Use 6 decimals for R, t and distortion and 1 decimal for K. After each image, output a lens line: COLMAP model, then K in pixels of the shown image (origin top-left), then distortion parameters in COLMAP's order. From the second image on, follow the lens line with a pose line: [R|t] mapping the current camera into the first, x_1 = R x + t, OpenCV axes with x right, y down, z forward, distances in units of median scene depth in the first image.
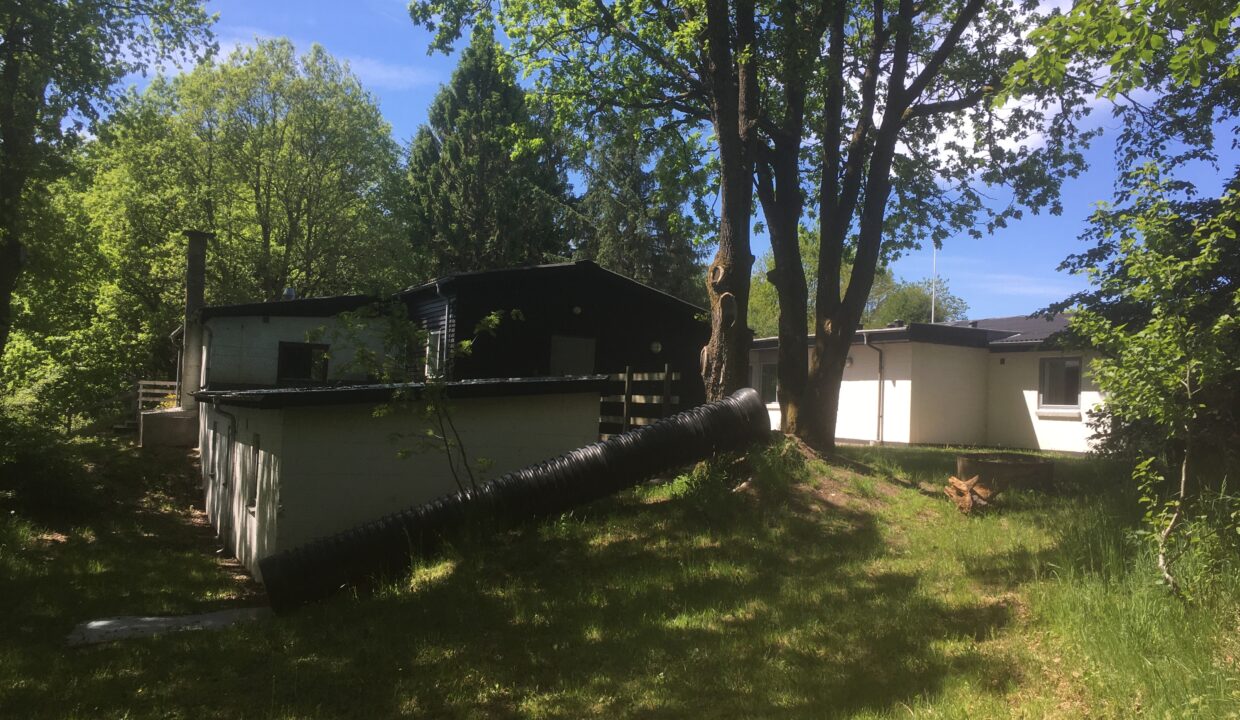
lens RADIAL K [[1064.7, 0, 620.0], [0, 1064.7, 360.0], [0, 0, 1]] dist [0.084427, -0.121258]
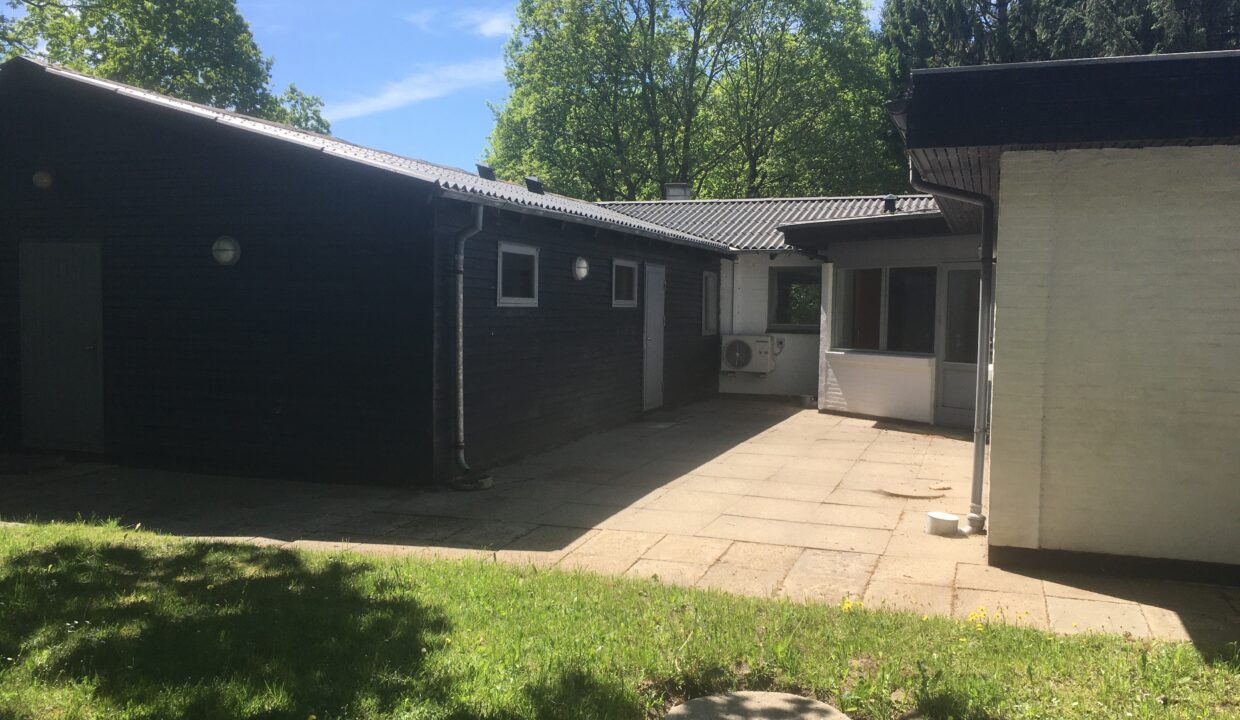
lens RADIAL K [[1064.7, 0, 620.0], [0, 1064.7, 360.0], [0, 0, 1]] dist [0.084427, -0.121258]
pose [[0.704683, 0.000423, -0.709522, 0.383182], [0.049974, 0.997487, 0.050228, 0.014929], [0.707760, -0.070853, 0.702891, 0.737890]]
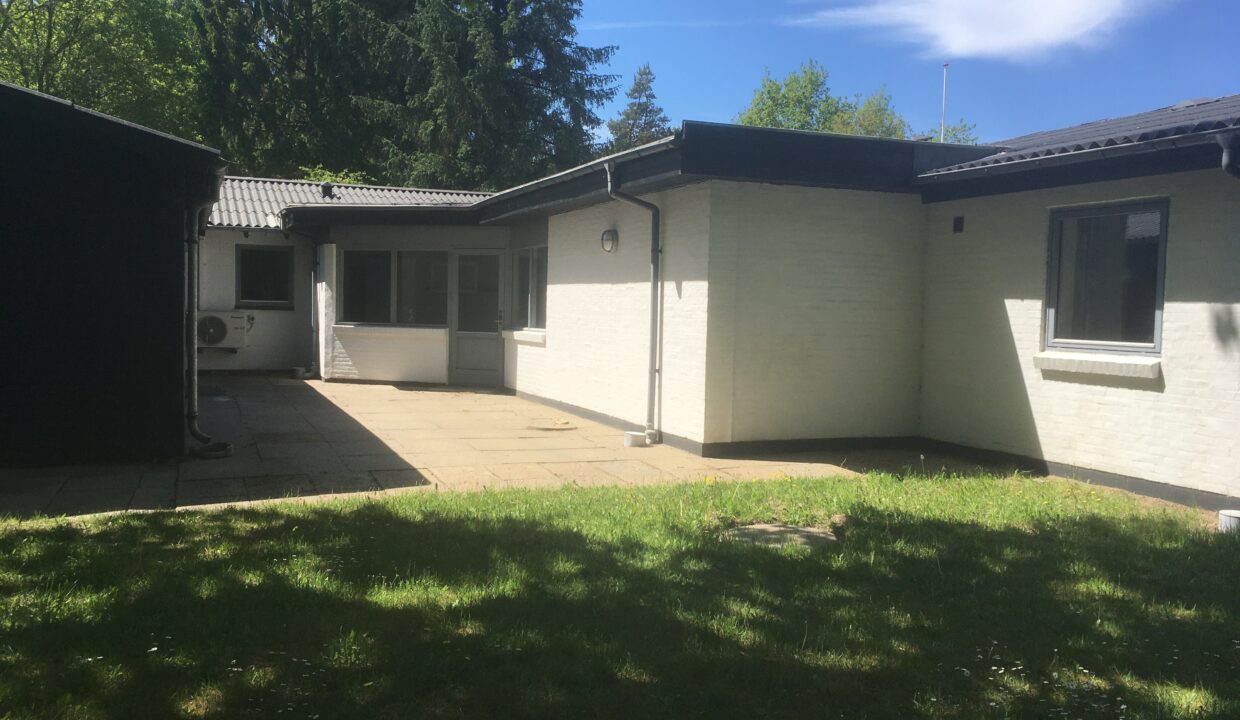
lens RADIAL K [[1064.7, 0, 620.0], [0, 1064.7, 360.0], [0, 0, 1]] dist [0.084427, -0.121258]
pose [[0.997658, -0.021312, -0.064997, 0.259249], [0.027492, 0.995030, 0.095707, 0.009679], [0.062634, -0.097269, 0.993285, 0.604547]]
